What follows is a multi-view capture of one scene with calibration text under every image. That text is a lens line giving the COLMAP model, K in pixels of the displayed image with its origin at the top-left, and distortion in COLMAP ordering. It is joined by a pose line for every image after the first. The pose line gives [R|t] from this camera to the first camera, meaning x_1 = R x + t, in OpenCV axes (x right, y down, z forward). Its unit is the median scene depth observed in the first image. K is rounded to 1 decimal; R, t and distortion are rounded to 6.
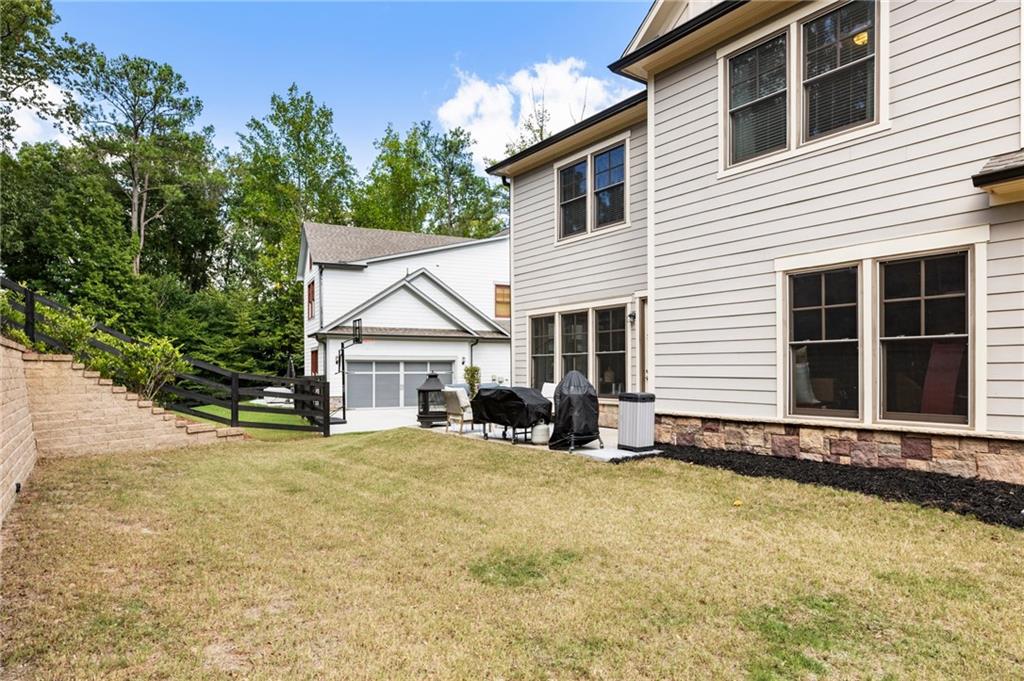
lens RADIAL K [[606.3, 0, 504.0], [0, 606.3, 371.8], [0, 0, 1]] dist [0.000688, -0.002419]
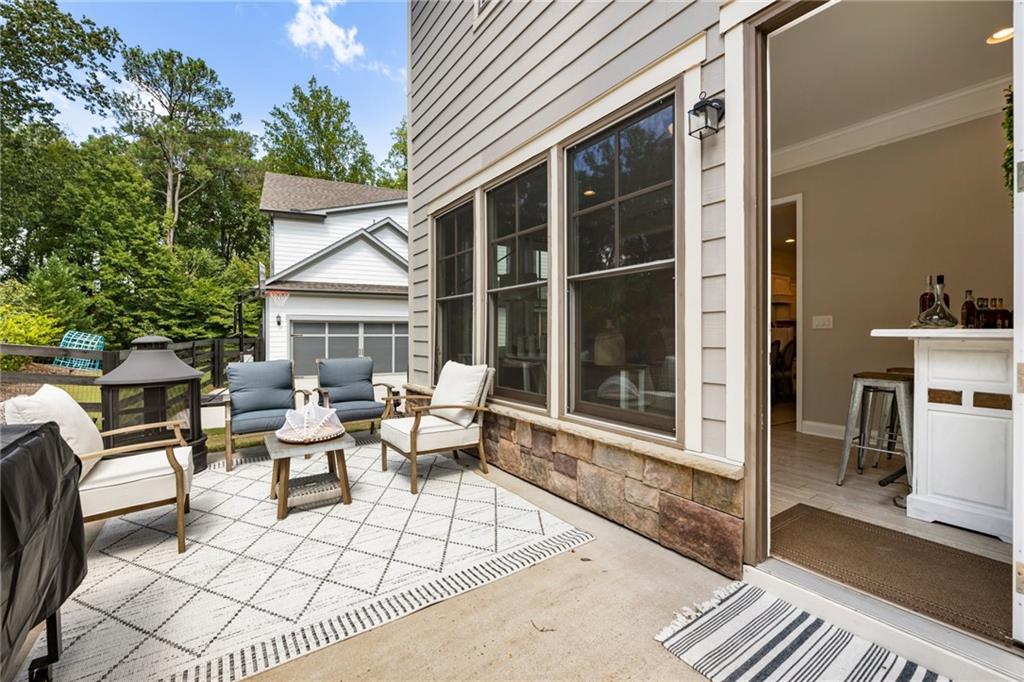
lens RADIAL K [[432.8, 0, 507.8], [0, 432.8, 333.8], [0, 0, 1]] dist [-0.004652, 0.000231]
pose [[0.999640, 0.003595, -0.026590, 0.041951], [-0.003659, 0.999990, -0.002384, -0.000020], [0.026582, 0.002480, 0.999644, 0.256467]]
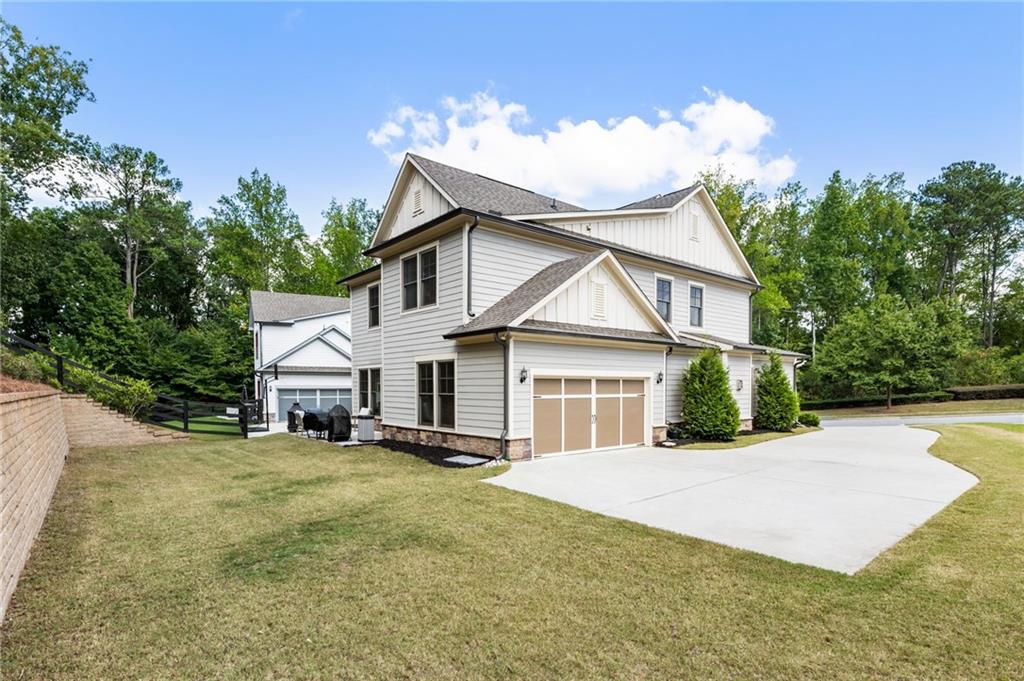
lens RADIAL K [[533.5, 0, 507.0], [0, 533.5, 409.1], [0, 0, 1]] dist [0.008468, -0.000947]
pose [[0.998455, 0.001138, 0.055549, 0.147604], [-0.003336, 0.999214, 0.039499, -0.015032], [-0.055461, -0.039624, 0.997674, -0.217284]]
